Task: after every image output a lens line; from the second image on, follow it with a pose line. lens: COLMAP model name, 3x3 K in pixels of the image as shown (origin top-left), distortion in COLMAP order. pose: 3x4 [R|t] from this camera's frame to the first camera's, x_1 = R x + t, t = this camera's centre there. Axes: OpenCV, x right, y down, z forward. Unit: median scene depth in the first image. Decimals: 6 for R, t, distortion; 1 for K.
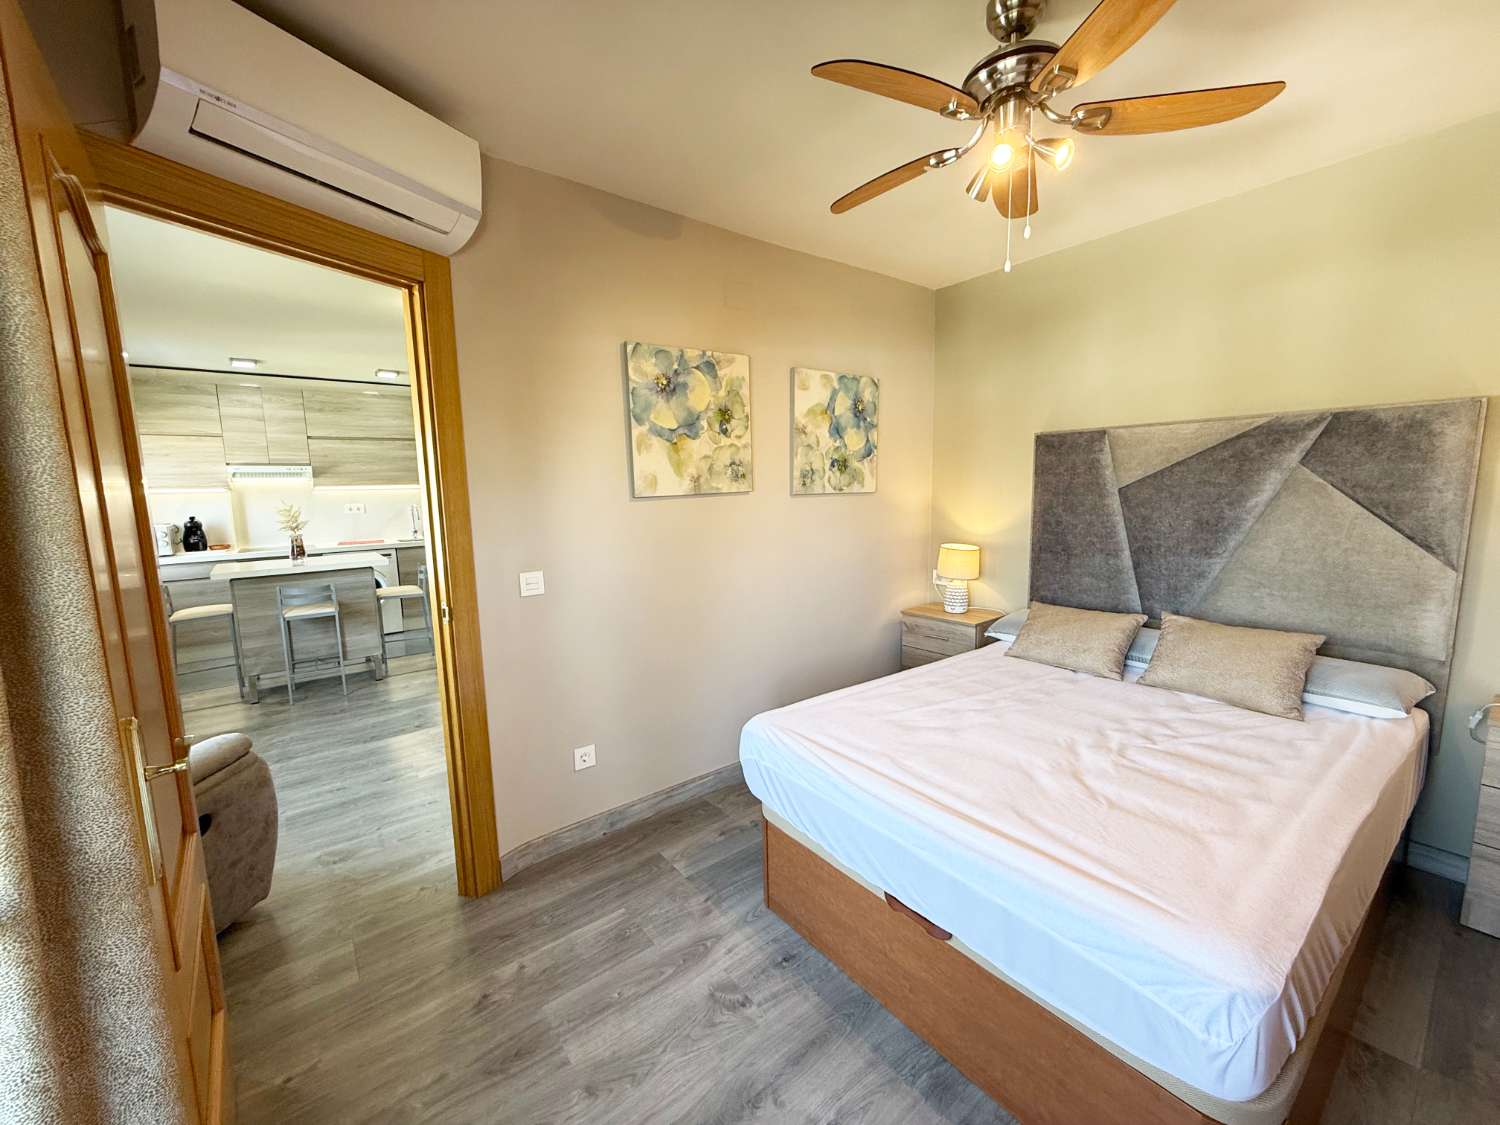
lens RADIAL K [[598.2, 0, 743.9], [0, 598.2, 562.2], [0, 0, 1]] dist [0.000212, 0.000021]
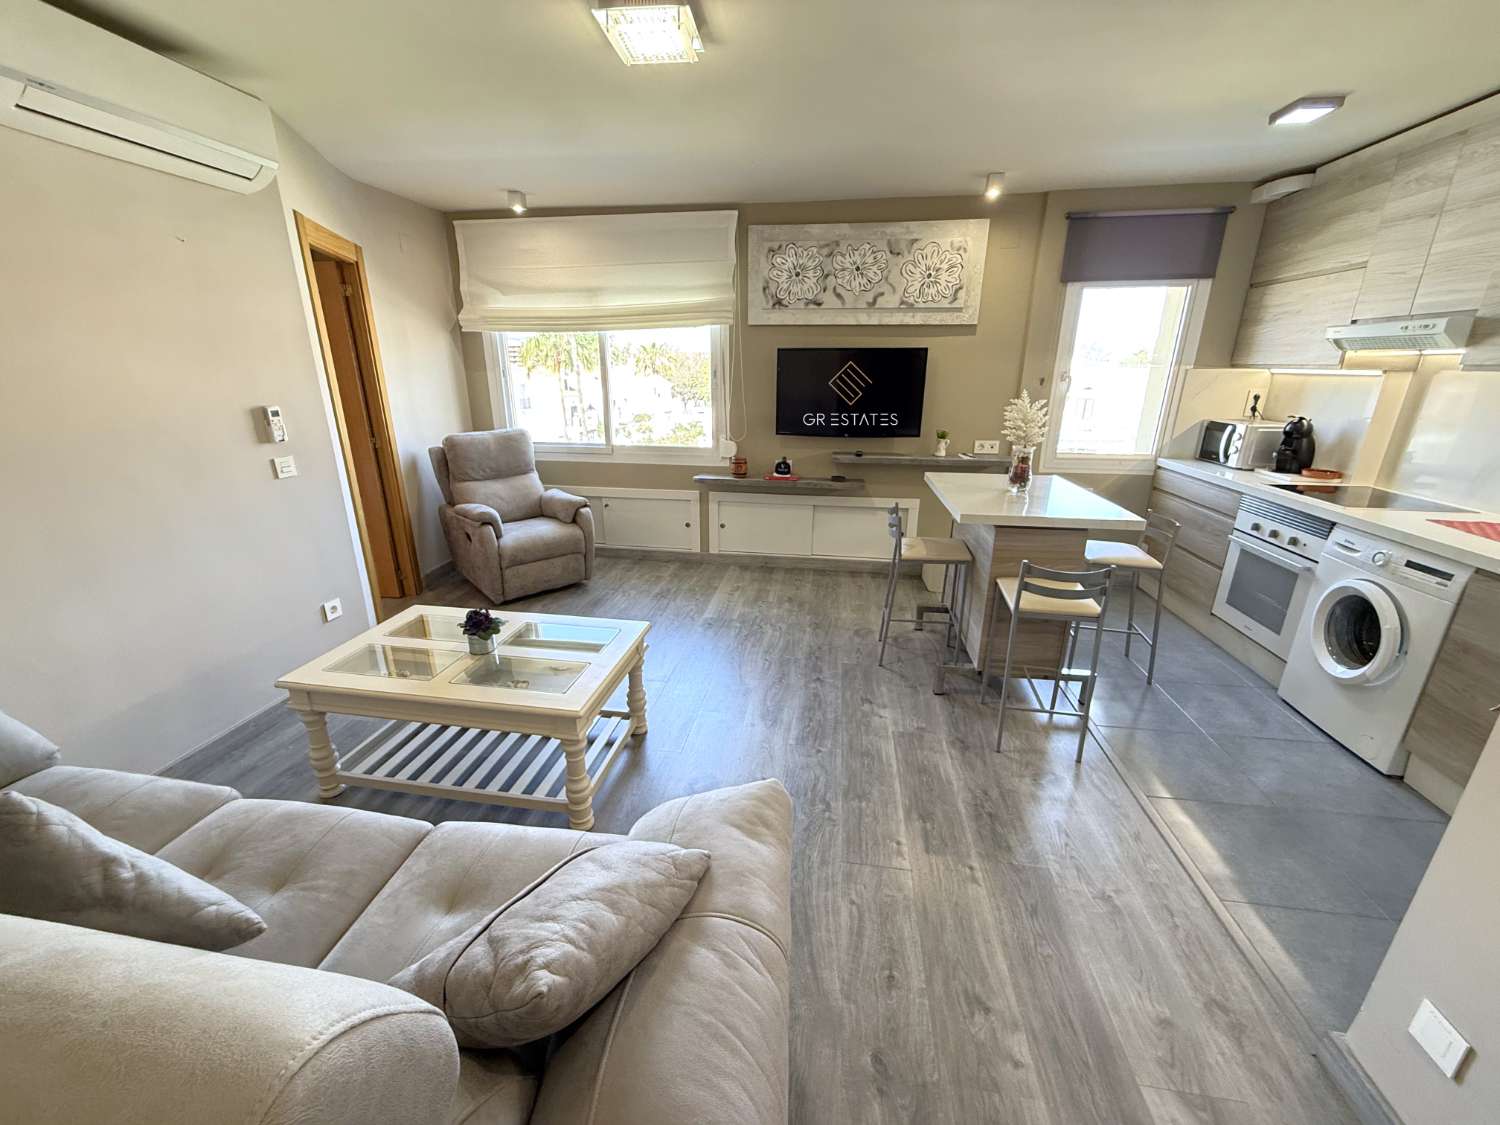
lens RADIAL K [[597.1, 0, 744.5], [0, 597.1, 561.7], [0, 0, 1]] dist [0.000143, 0.000093]
pose [[-0.724824, 0.235723, -0.647353, -0.160114], [-0.075684, 0.906711, 0.414905, -0.327126], [0.684765, 0.349728, -0.639365, 2.272004]]
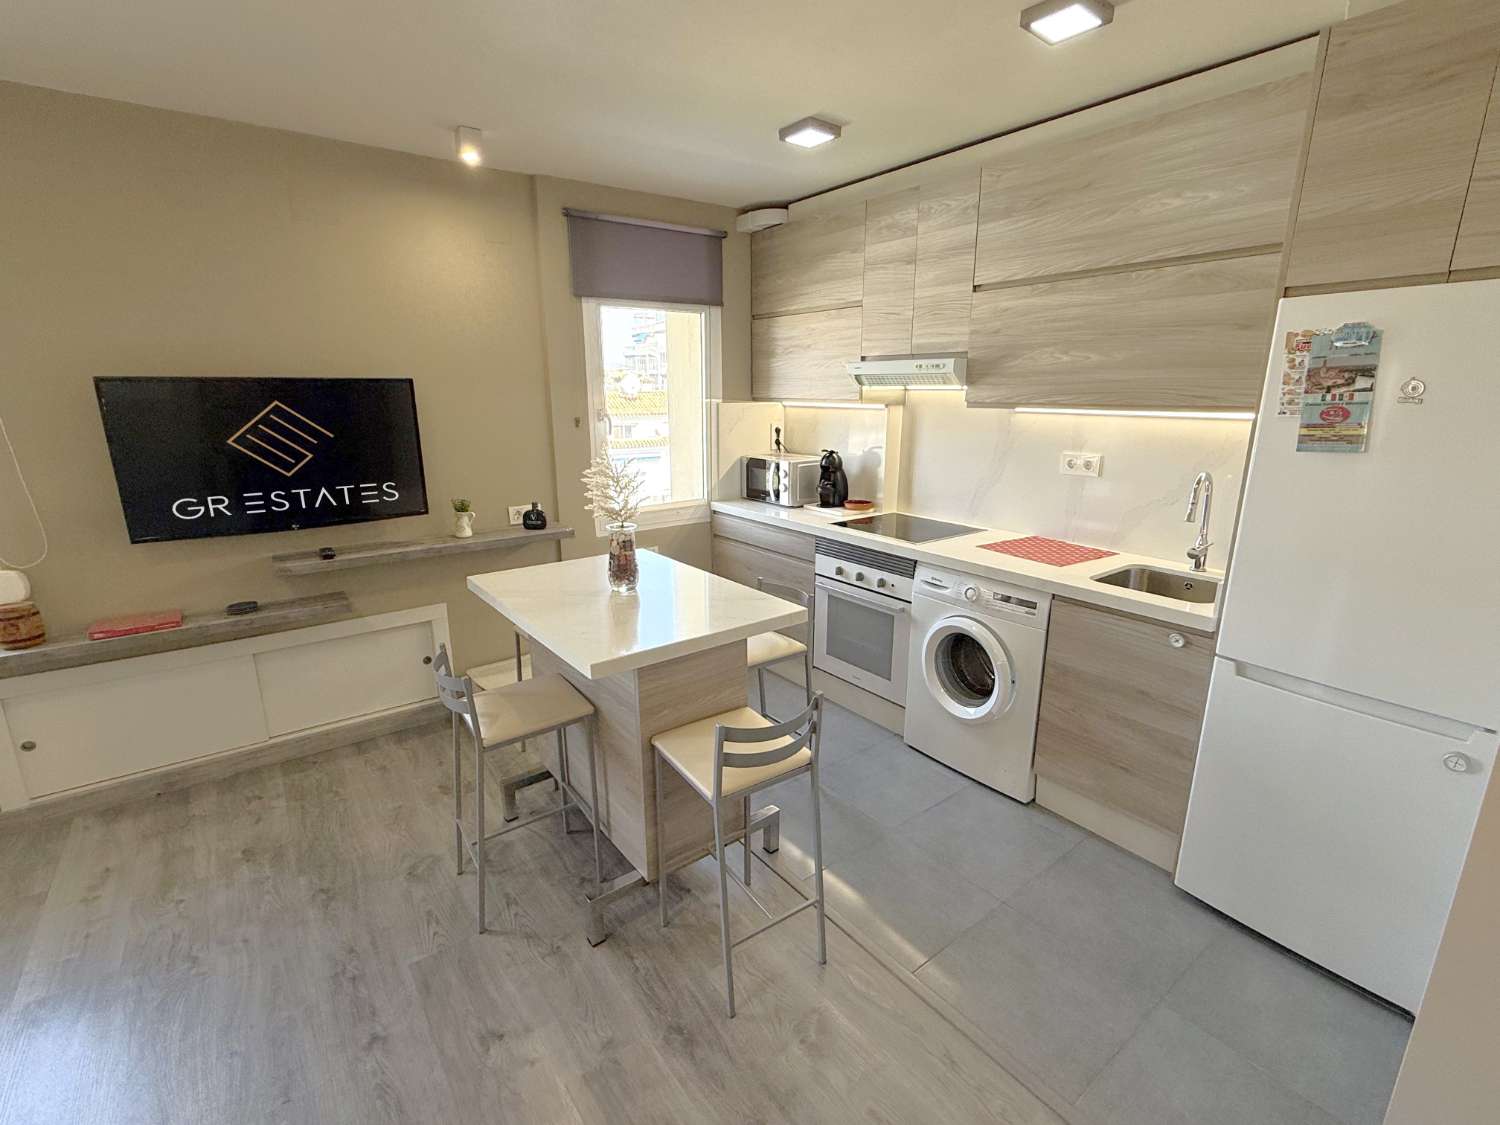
lens RADIAL K [[685.5, 0, 746.3], [0, 685.5, 563.3], [0, 0, 1]] dist [0.000092, 0.000313]
pose [[-0.015094, 0.270003, -0.962741, -0.472983], [-0.127177, 0.954512, 0.269690, -0.307858], [0.991765, 0.126509, 0.019930, 1.974730]]
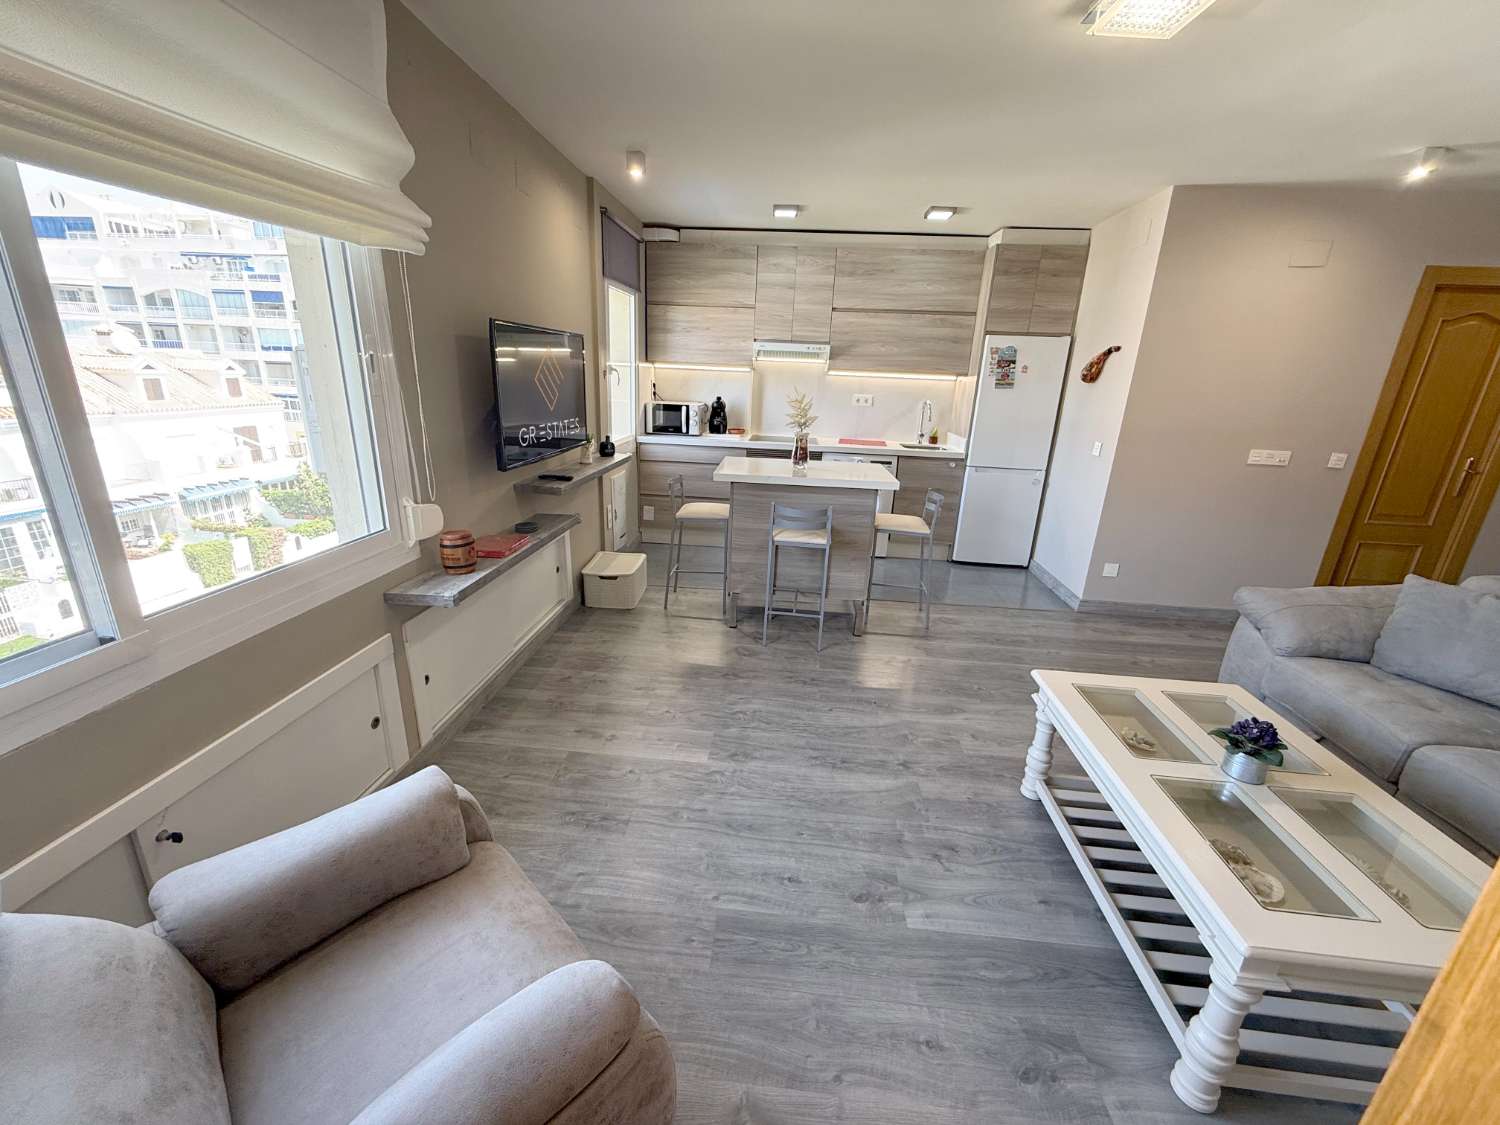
lens RADIAL K [[597.1, 0, 744.5], [0, 597.1, 561.7], [0, 0, 1]] dist [0.000143, 0.000093]
pose [[0.737223, 0.253674, -0.626220, -0.481240], [-0.142979, 0.964425, 0.222352, -0.084700], [0.660348, -0.074387, 0.747267, 0.623648]]
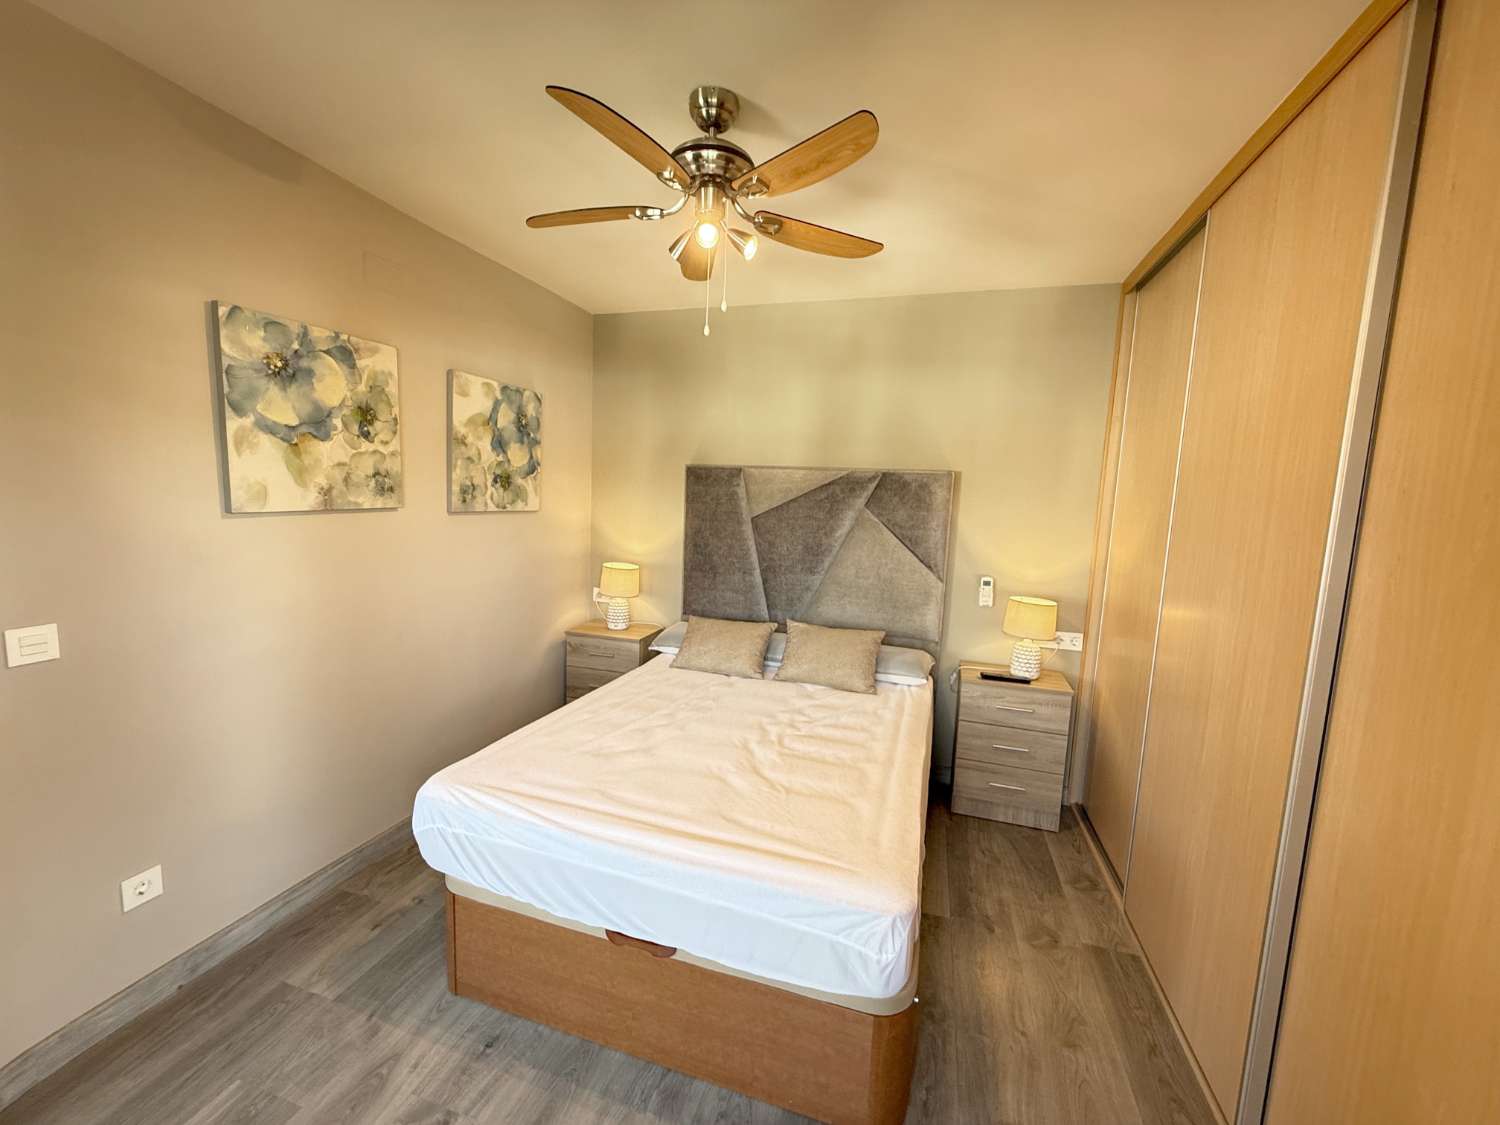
lens RADIAL K [[599.2, 0, 744.6], [0, 599.2, 561.8], [0, 0, 1]] dist [0.000551, -0.000027]
pose [[0.815224, -0.011764, 0.579027, -0.093982], [0.017204, 0.999844, -0.003908, -0.033988], [-0.578891, 0.013147, 0.815299, 0.030248]]
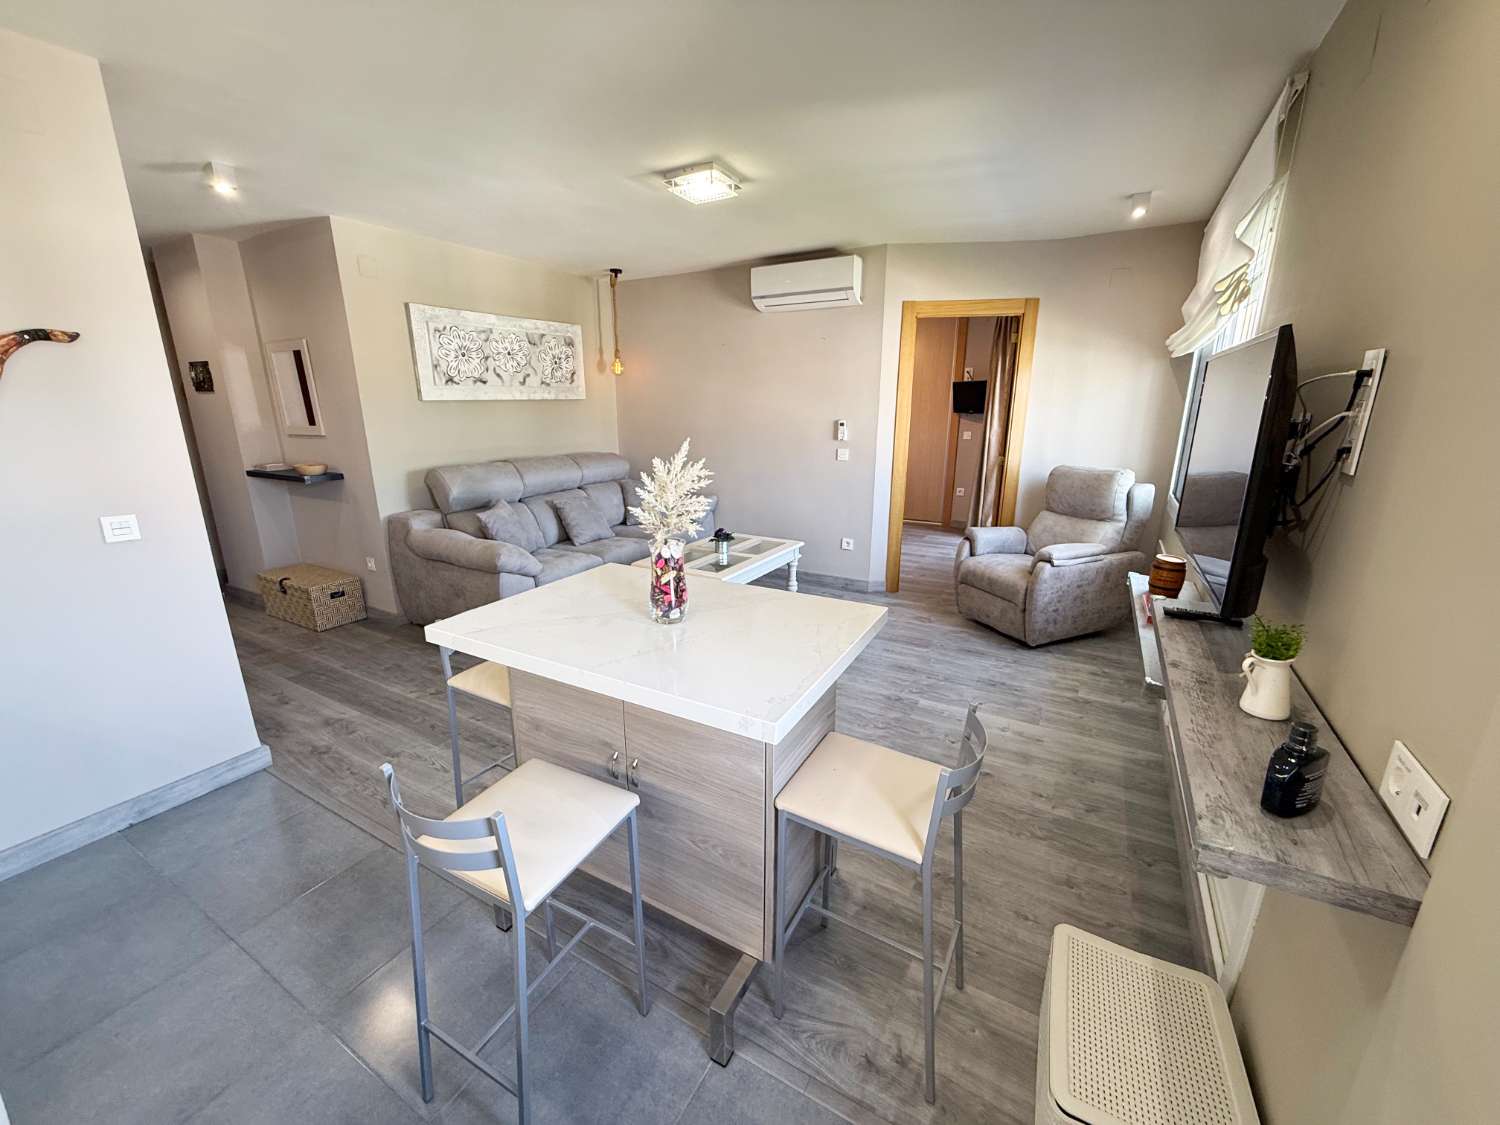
lens RADIAL K [[598.2, 0, 743.9], [0, 598.2, 562.2], [0, 0, 1]] dist [0.000212, 0.000021]
pose [[-0.379320, -0.217267, 0.899395, -1.963308], [0.133104, 0.949116, 0.285415, -0.234362], [-0.915642, 0.227976, -0.331099, 1.959656]]
